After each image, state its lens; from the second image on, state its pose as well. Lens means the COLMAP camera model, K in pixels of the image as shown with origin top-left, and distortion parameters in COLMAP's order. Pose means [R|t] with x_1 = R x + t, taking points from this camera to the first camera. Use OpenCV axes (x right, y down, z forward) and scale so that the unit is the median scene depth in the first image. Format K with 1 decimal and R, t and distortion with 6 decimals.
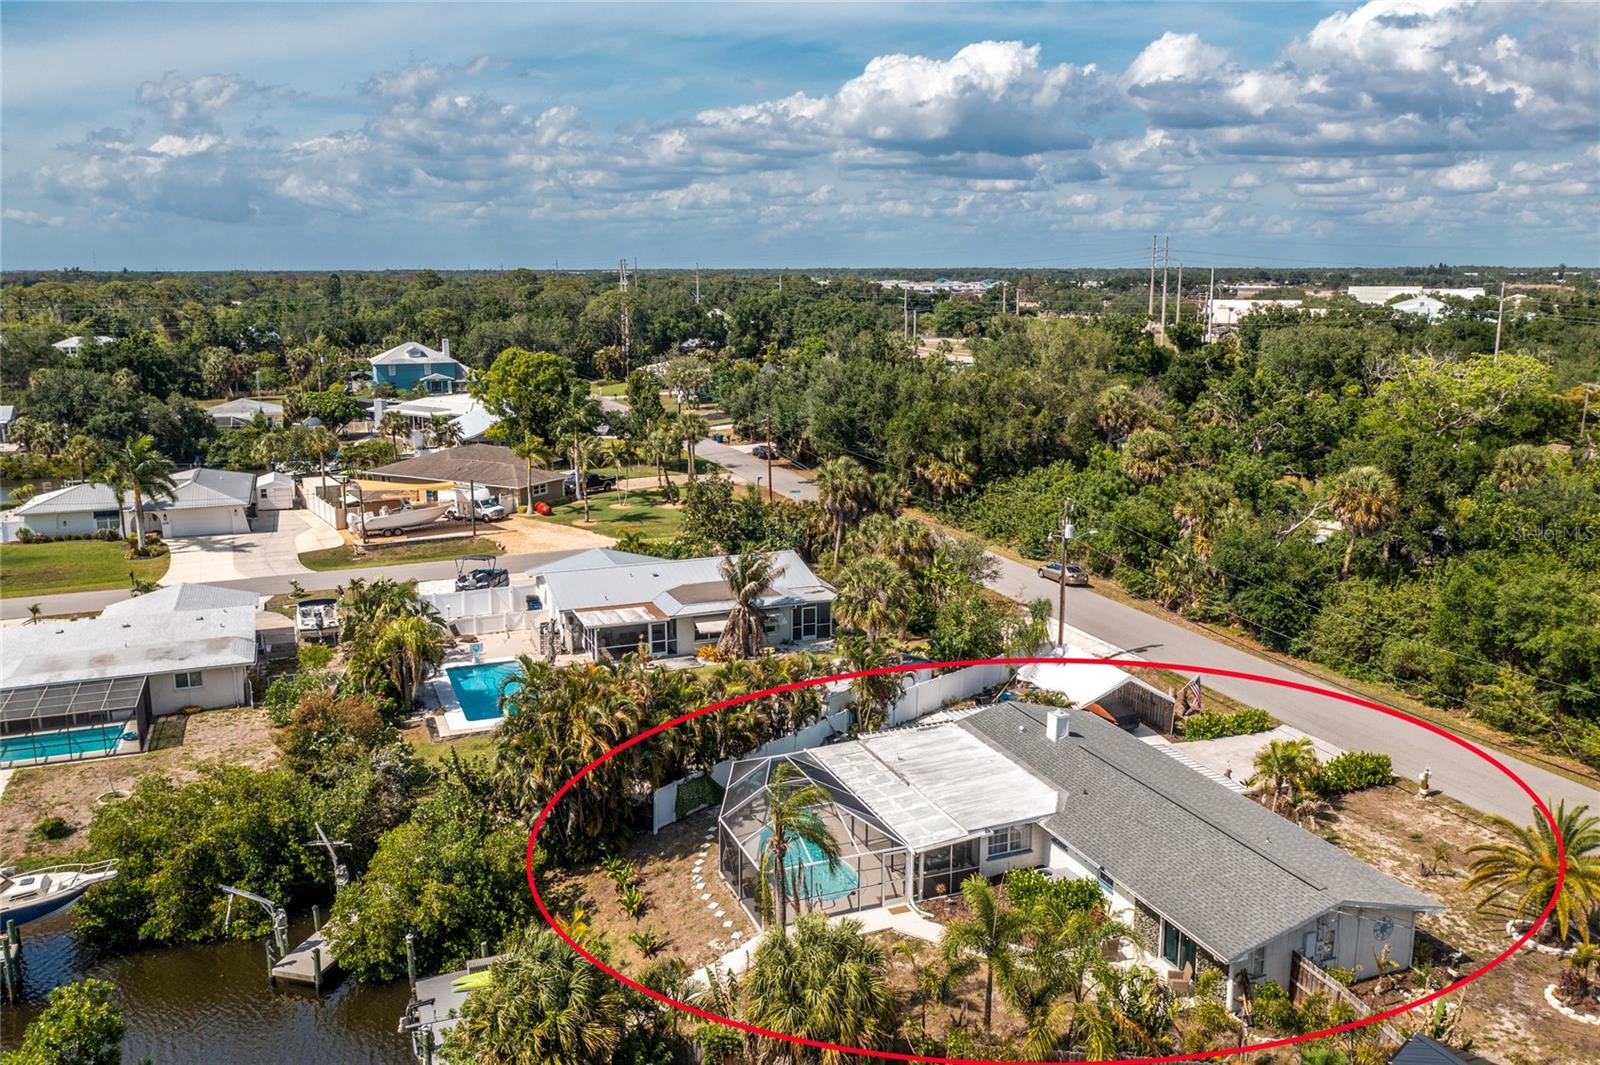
lens RADIAL K [[1266.1, 0, 809.3], [0, 1266.1, 535.3], [0, 0, 1]] dist [-0.010020, 0.011356]
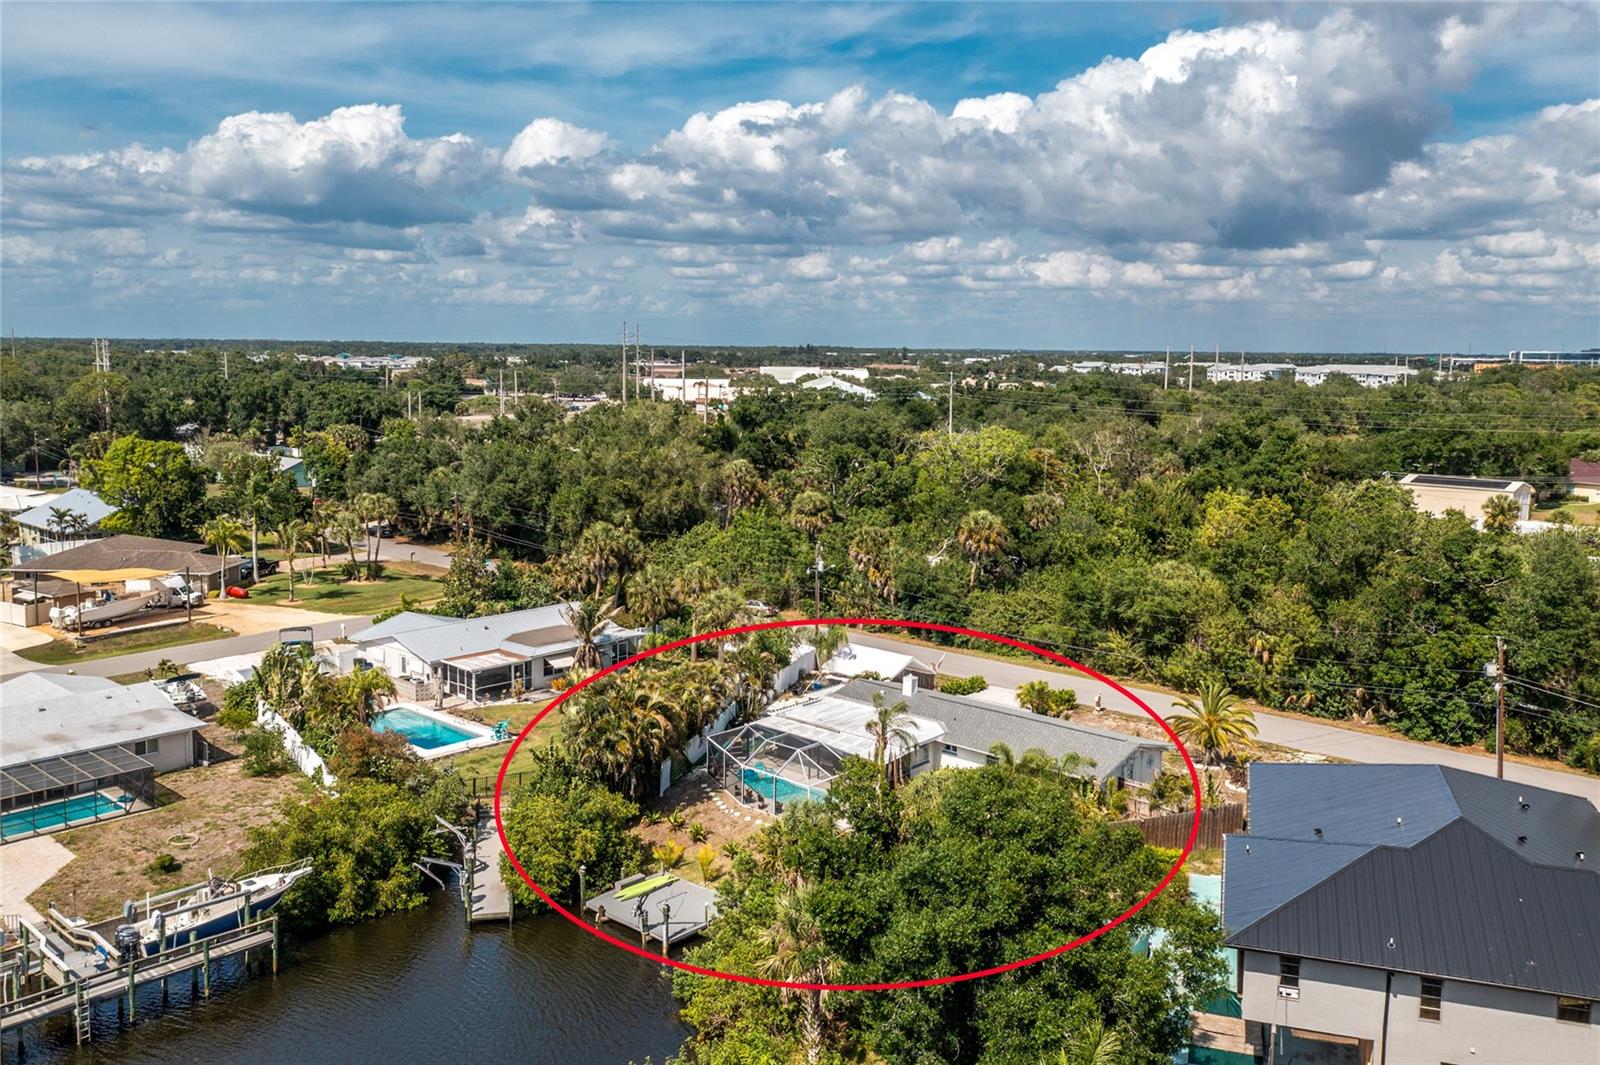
lens RADIAL K [[1309.0, 0, 806.6], [0, 1309.0, 528.8], [0, 0, 1]] dist [-0.004923, -0.004592]
pose [[0.892816, -0.048324, 0.447822, -0.284771], [0.077992, 0.995796, -0.048036, 0.015320], [-0.443618, 0.077813, 0.892831, -0.159924]]
